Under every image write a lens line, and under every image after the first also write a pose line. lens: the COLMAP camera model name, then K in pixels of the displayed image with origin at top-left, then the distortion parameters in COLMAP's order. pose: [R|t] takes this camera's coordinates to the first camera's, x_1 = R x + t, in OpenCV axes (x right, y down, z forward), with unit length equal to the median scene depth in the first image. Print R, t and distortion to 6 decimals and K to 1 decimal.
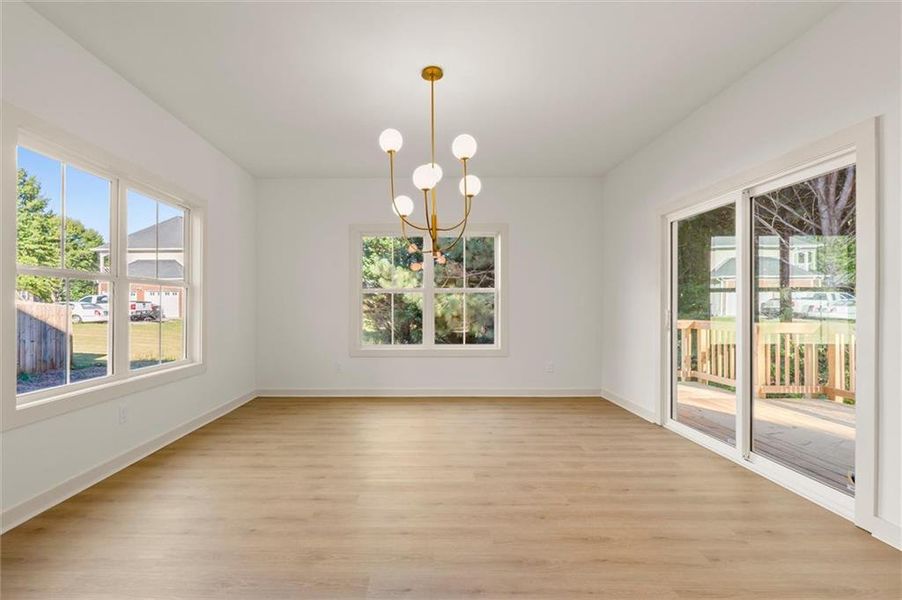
lens RADIAL K [[408.2, 0, 452.8], [0, 408.2, 302.3], [0, 0, 1]] dist [-0.001846, -0.000338]
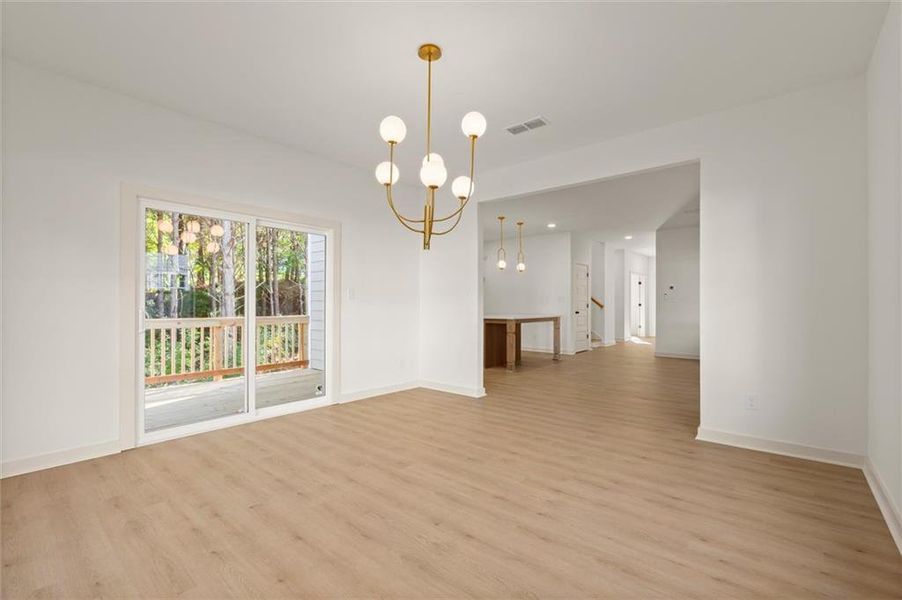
lens RADIAL K [[408.2, 0, 452.8], [0, 408.2, 302.3], [0, 0, 1]] dist [-0.001846, -0.000338]
pose [[-0.724765, 0.005003, 0.688978, -0.724906], [-0.002755, 0.999945, -0.010160, 0.026698], [-0.688991, -0.009262, -0.724711, 1.650747]]
